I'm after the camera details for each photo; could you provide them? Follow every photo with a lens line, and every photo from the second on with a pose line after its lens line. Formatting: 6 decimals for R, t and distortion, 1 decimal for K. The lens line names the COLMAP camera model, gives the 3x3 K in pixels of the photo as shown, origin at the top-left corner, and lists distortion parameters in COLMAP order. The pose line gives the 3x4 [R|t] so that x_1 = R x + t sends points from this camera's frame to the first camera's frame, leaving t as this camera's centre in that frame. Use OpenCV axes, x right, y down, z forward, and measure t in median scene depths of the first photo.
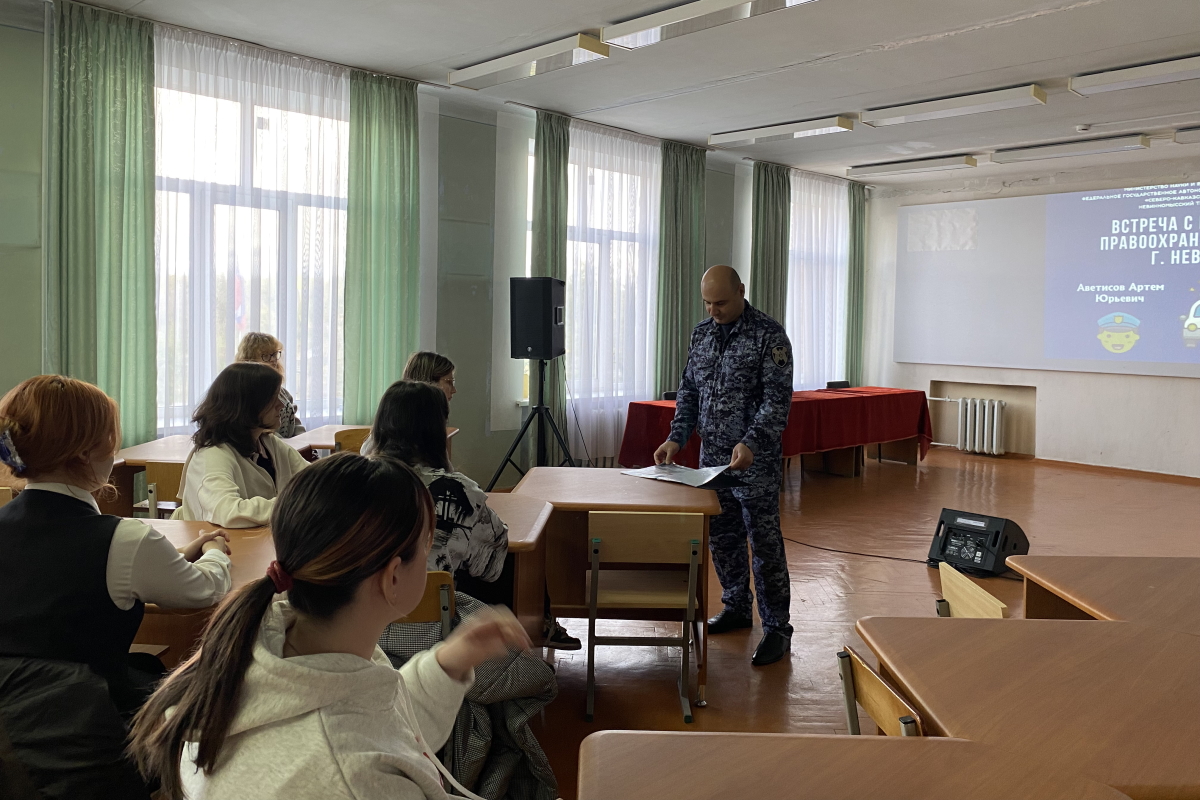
lens RADIAL K [[908.8, 0, 606.3], [0, 908.8, 353.6], [0, 0, 1]] dist [0.082466, -0.113604]
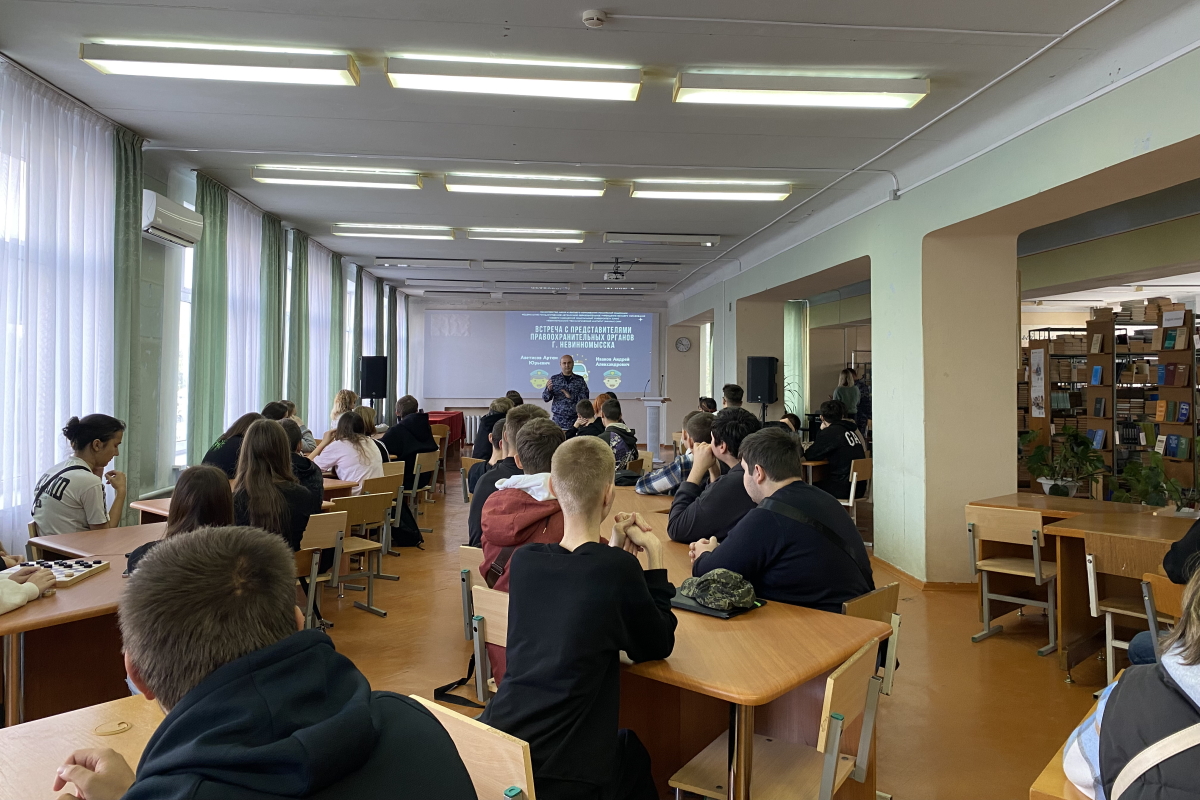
lens RADIAL K [[912.5, 0, 598.8], [0, 912.5, 351.8], [0, 0, 1]] dist [0.122538, -0.225732]
pose [[0.655214, 0.004592, 0.755430, -1.131347], [0.034150, 0.998779, -0.035691, -0.006366], [-0.754671, 0.049183, 0.654257, -0.577170]]
